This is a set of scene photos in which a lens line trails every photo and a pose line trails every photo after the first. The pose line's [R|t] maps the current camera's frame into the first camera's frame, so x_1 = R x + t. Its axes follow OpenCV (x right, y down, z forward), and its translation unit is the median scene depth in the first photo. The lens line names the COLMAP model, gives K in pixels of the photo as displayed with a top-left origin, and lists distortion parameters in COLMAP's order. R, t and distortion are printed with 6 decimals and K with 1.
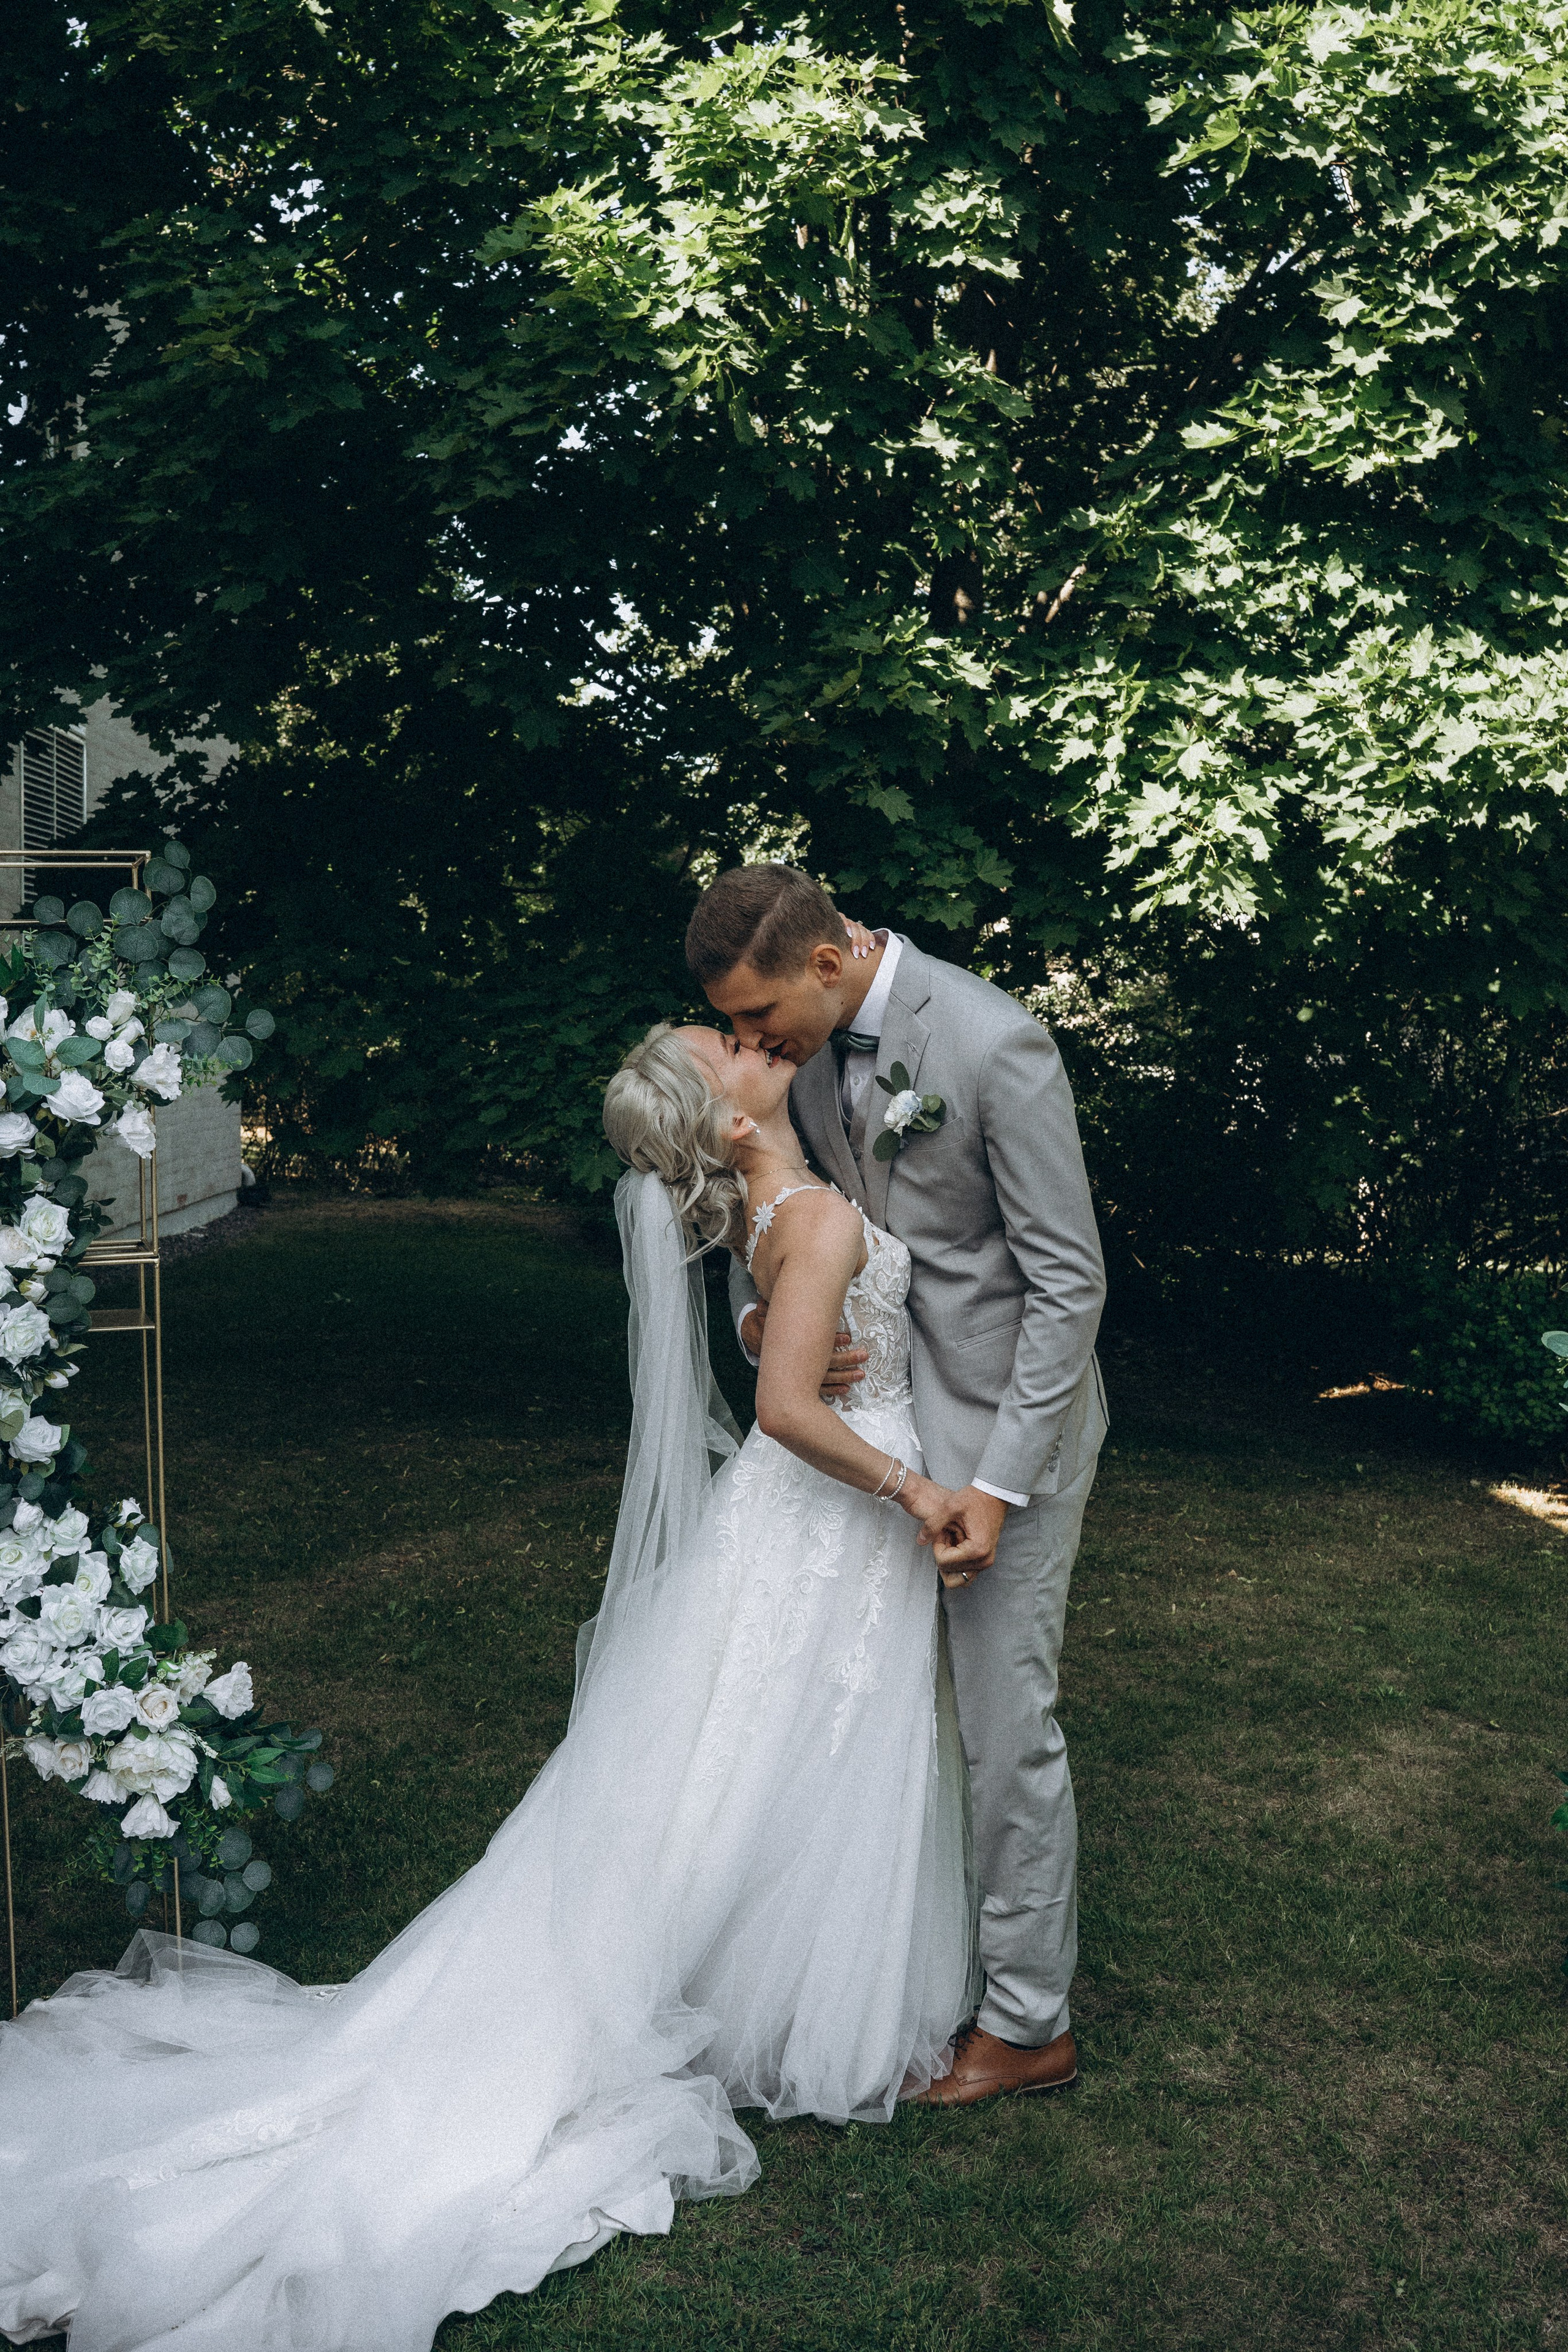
lens RADIAL K [[2262.8, 0, 806.1], [0, 2262.8, 1163.3], [0, 0, 1]] dist [0.019362, -0.091251]
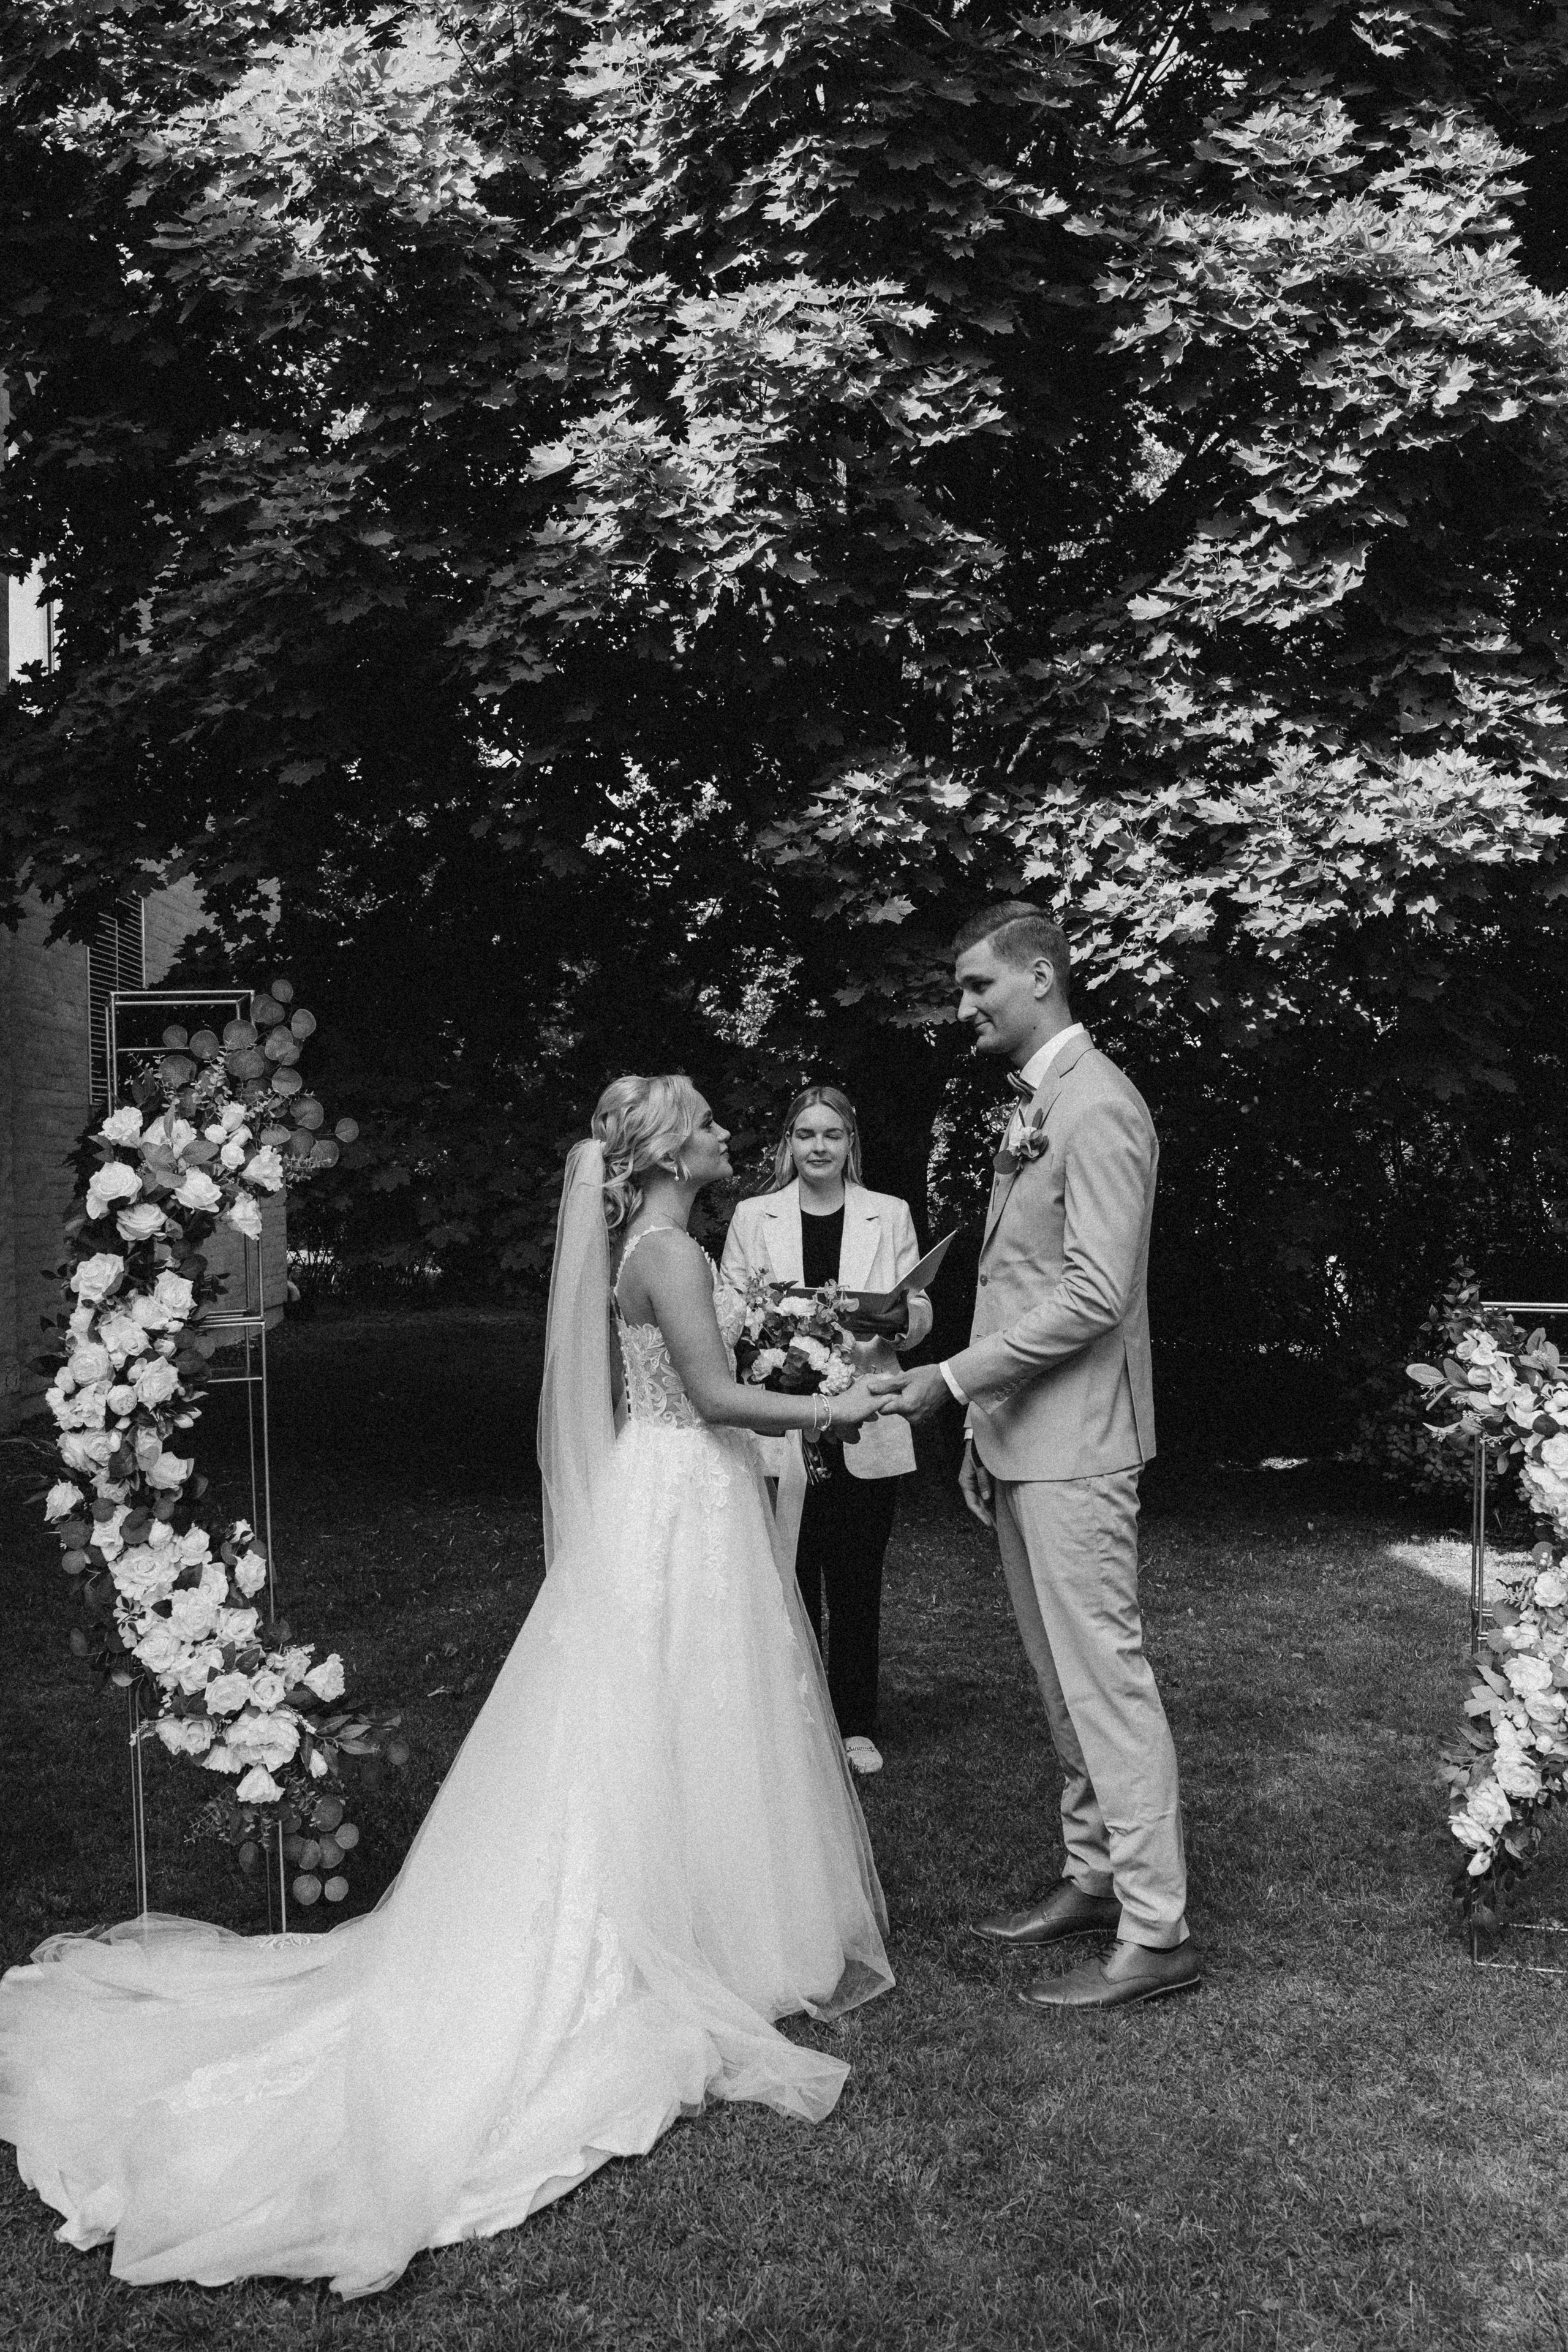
lens RADIAL K [[2187.5, 0, 790.6], [0, 2187.5, 1197.9], [0, 0, 1]] dist [0.072541, -0.010774]
pose [[0.999683, -0.018985, -0.016541, 0.019250], [0.018399, 0.999224, -0.034832, 0.022236], [0.017190, 0.034517, 0.999256, -0.186851]]
